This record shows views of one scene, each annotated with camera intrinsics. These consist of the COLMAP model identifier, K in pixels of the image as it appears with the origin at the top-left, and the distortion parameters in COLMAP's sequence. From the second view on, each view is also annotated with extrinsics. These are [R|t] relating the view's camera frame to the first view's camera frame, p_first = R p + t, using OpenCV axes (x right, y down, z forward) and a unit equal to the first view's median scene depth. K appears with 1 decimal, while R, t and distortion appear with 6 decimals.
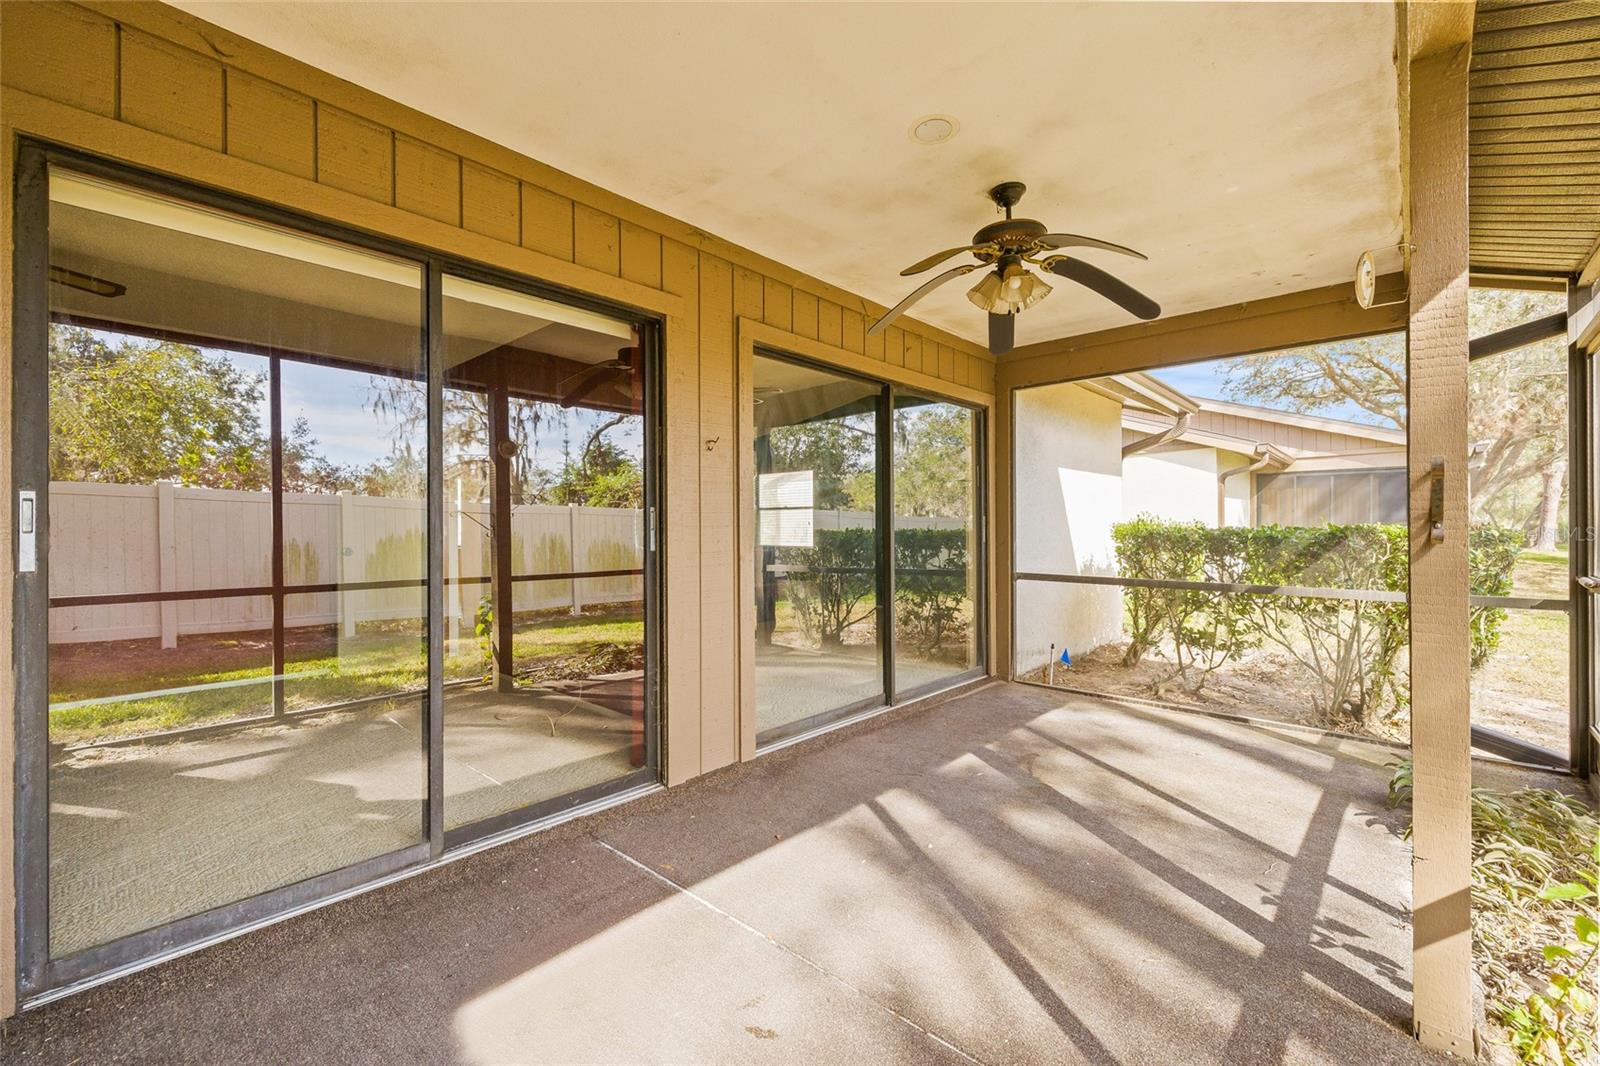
lens RADIAL K [[671.5, 0, 796.6], [0, 671.5, 521.6], [0, 0, 1]] dist [0.003796, -0.000187]
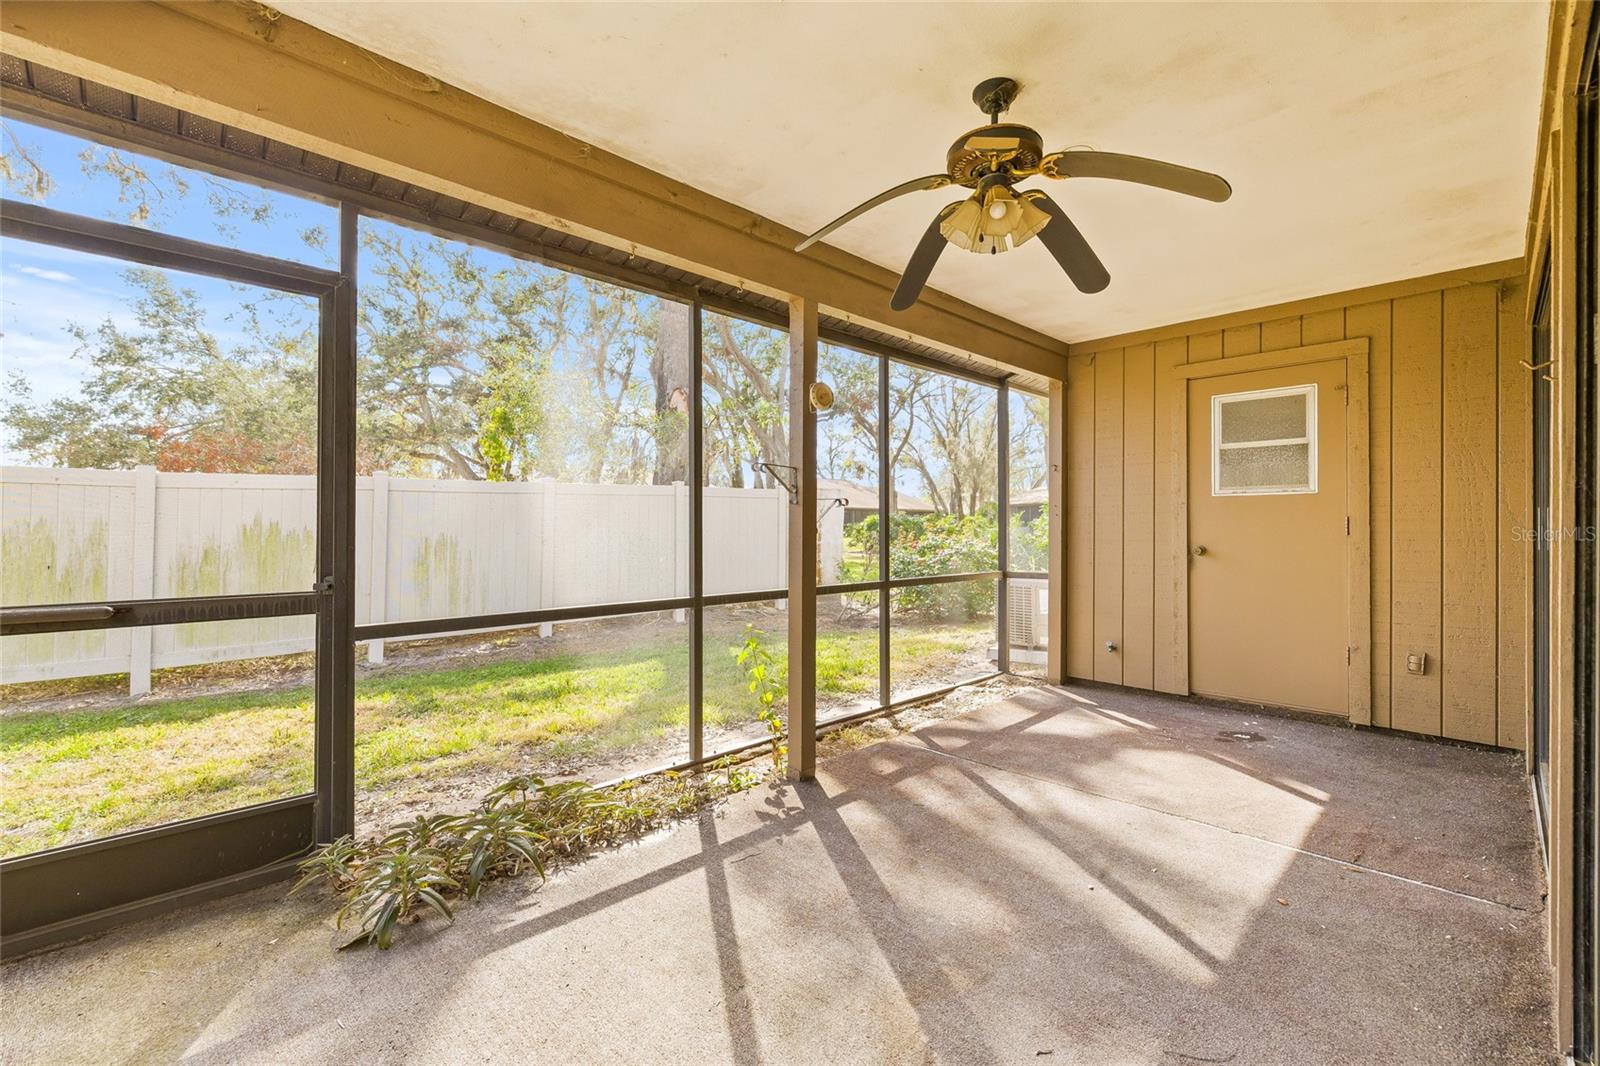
lens RADIAL K [[671.5, 0, 800.4], [0, 671.5, 525.9], [0, 0, 1]] dist [0.003796, -0.000187]
pose [[-0.997151, 0.002790, 0.075384, 0.636198], [0.002775, 0.999996, -0.000304, 0.020409], [-0.075385, -0.000094, -0.997155, 2.346754]]
